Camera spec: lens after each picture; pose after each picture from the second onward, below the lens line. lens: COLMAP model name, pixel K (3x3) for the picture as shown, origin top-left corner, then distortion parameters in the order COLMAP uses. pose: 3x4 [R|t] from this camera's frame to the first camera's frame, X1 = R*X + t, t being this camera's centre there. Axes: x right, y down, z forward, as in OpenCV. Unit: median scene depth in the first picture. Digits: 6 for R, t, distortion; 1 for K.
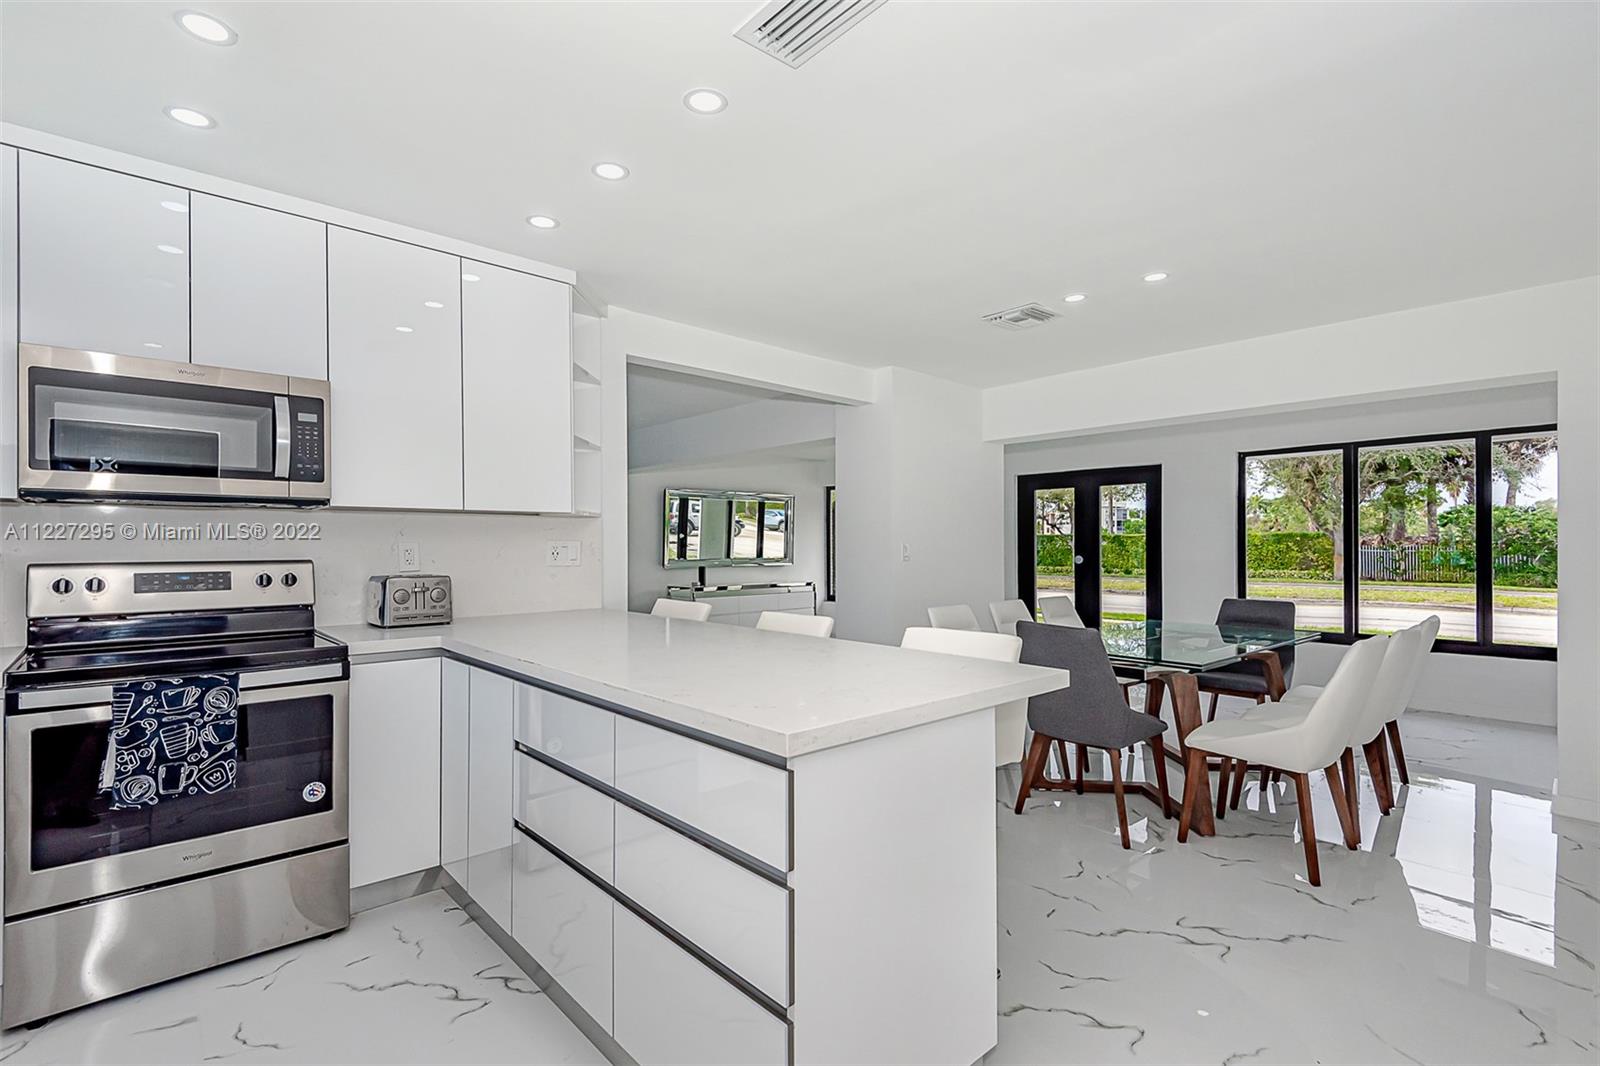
lens RADIAL K [[739.6, 0, 811.8], [0, 739.6, 546.0], [0, 0, 1]] dist [-0.003381, -0.001652]
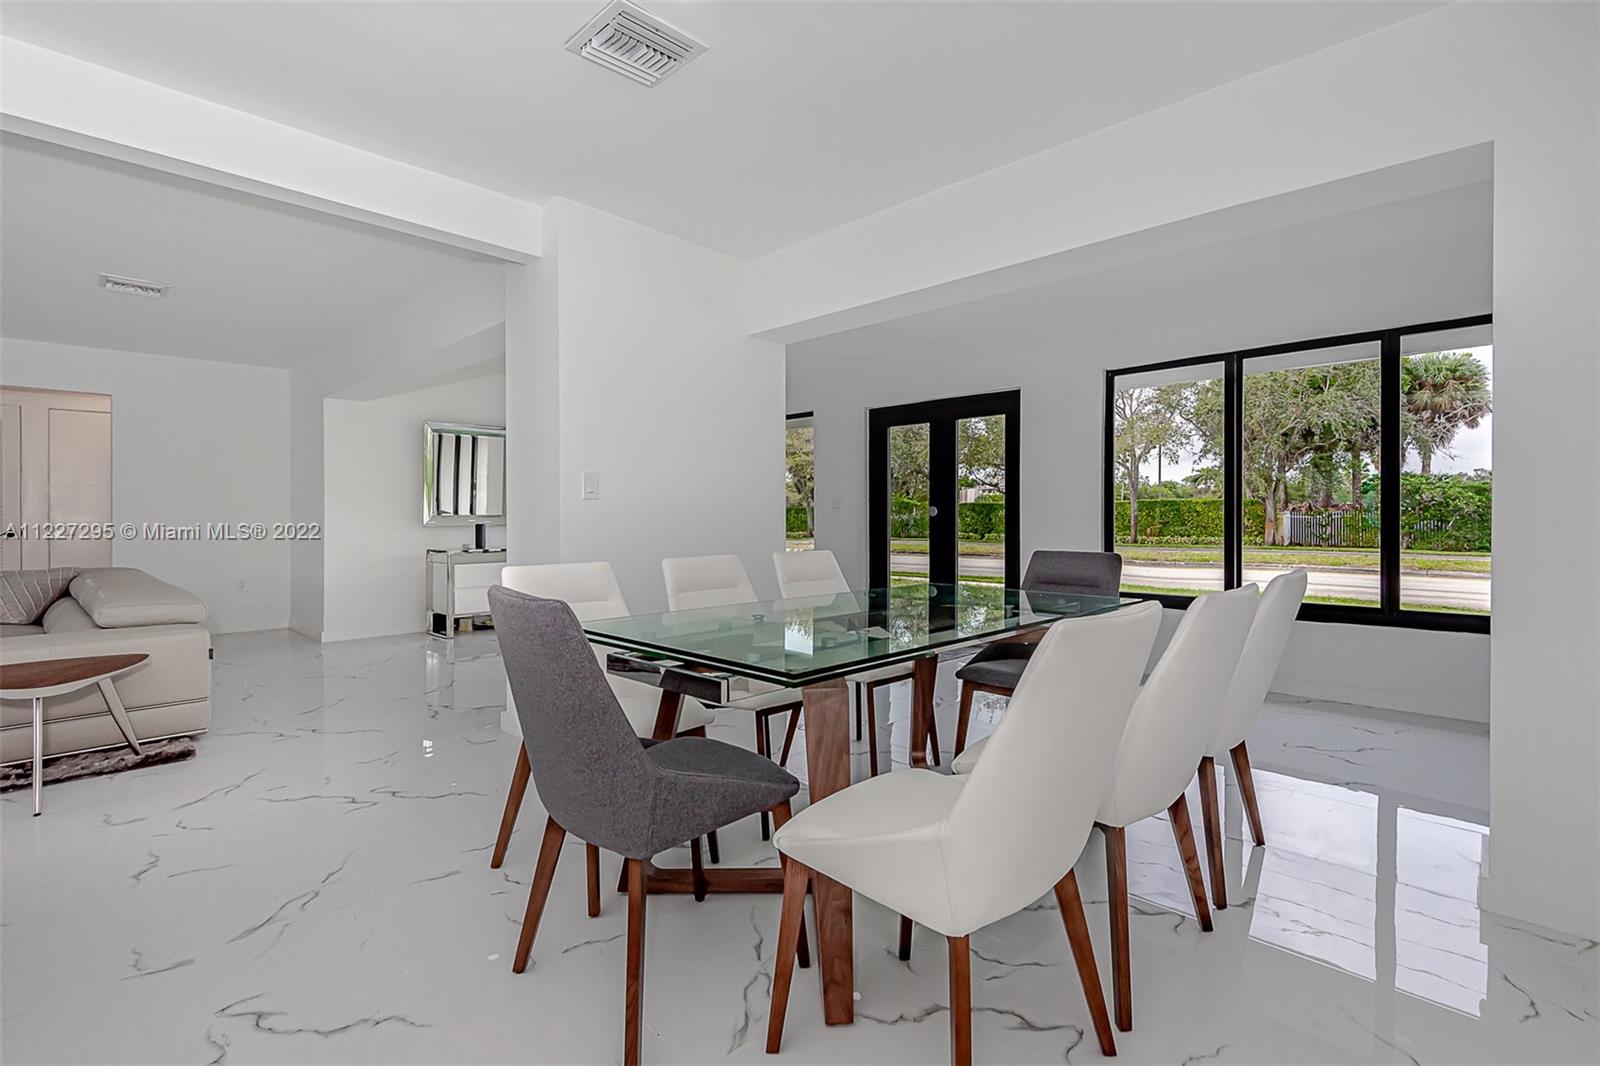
lens RADIAL K [[739.6, 0, 849.6], [0, 739.6, 519.0], [0, 0, 1]] dist [-0.003381, -0.001652]
pose [[0.995435, -0.004414, 0.095345, 0.170078], [0.004286, 0.999990, 0.001542, 0.023054], [-0.095351, -0.001126, 0.995443, 0.175910]]
